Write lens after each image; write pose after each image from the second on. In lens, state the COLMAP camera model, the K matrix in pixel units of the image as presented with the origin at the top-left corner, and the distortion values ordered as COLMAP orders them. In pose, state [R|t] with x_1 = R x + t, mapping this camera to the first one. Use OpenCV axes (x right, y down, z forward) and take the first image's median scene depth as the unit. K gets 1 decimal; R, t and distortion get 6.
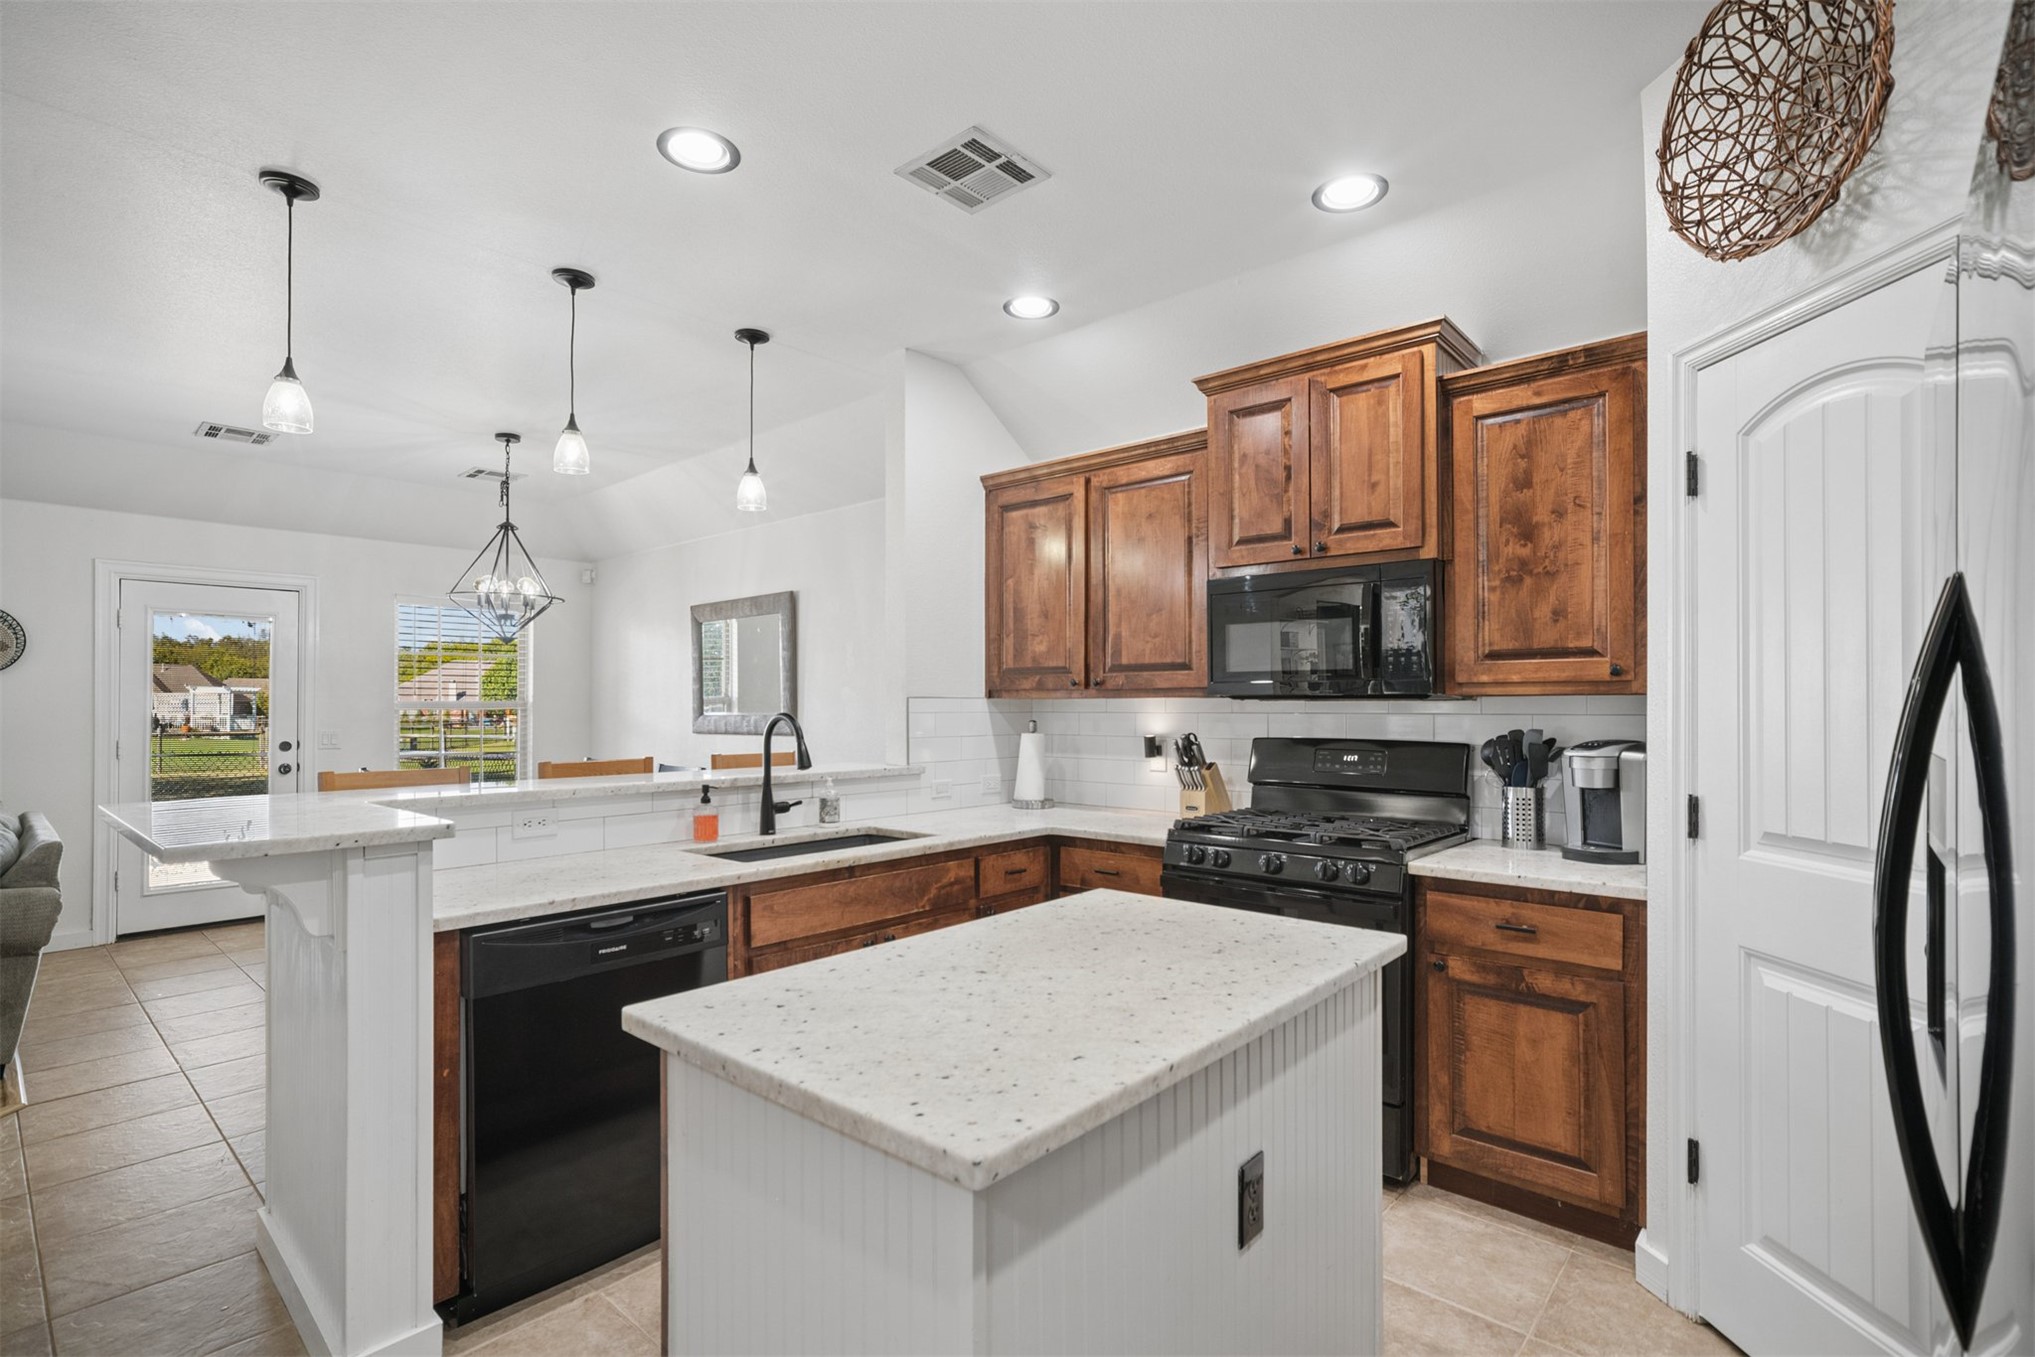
lens RADIAL K [[948.5, 0, 1031.3], [0, 948.5, 695.7], [0, 0, 1]] dist [-0.018144, 0.011850]
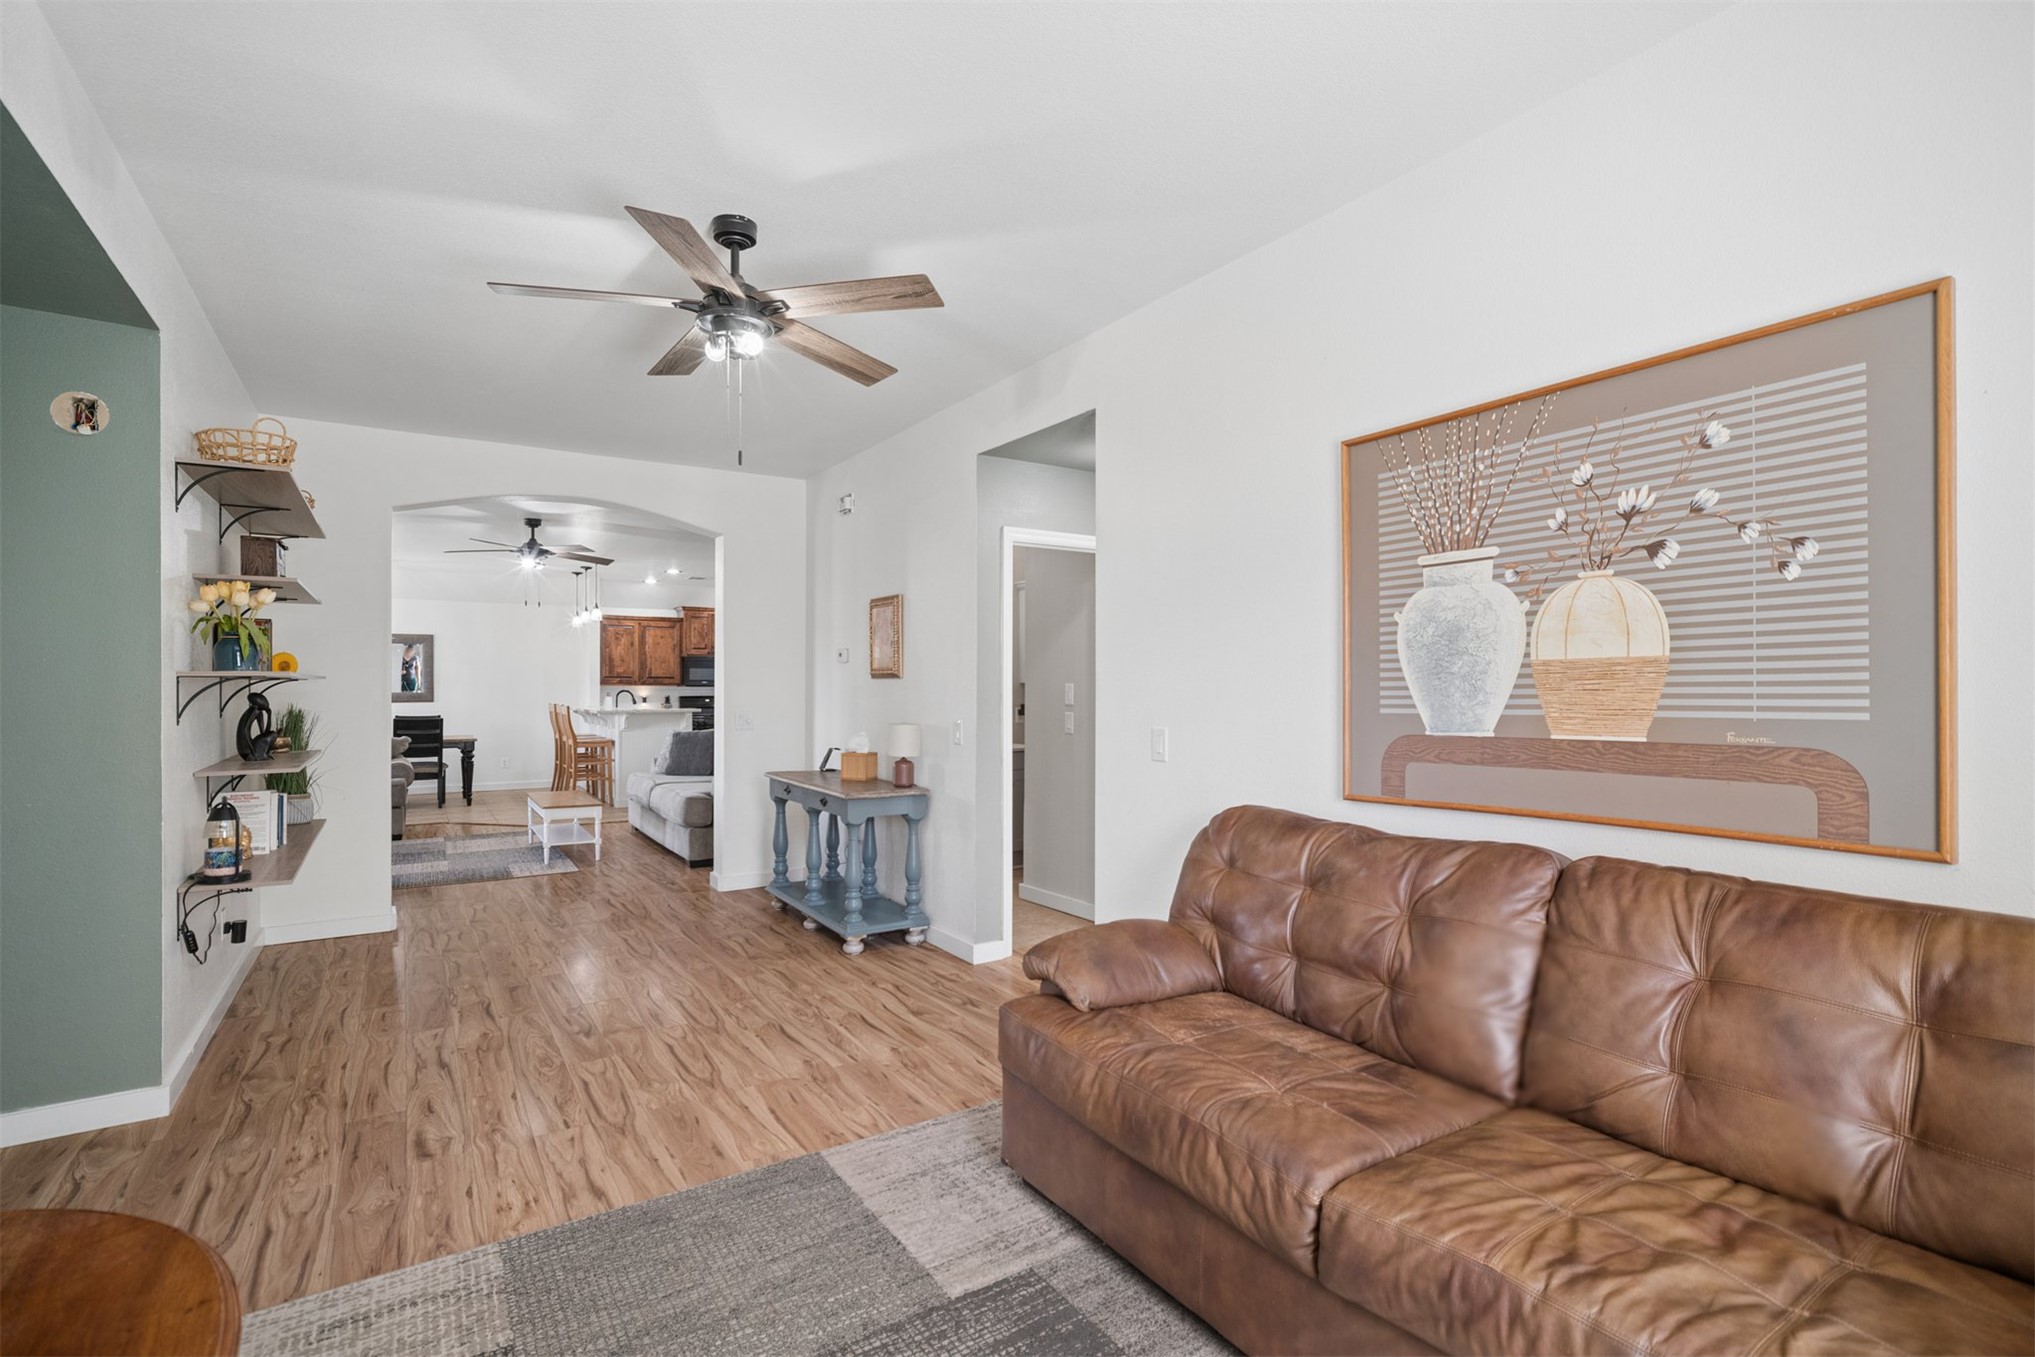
lens RADIAL K [[948.5, 0, 1036.0], [0, 948.5, 691.7], [0, 0, 1]] dist [-0.018144, 0.011850]
pose [[0.262783, -0.002990, 0.964850, -3.613303], [-0.011386, 0.999916, 0.006200, -0.016816], [-0.964788, -0.012615, 0.262727, -1.645150]]
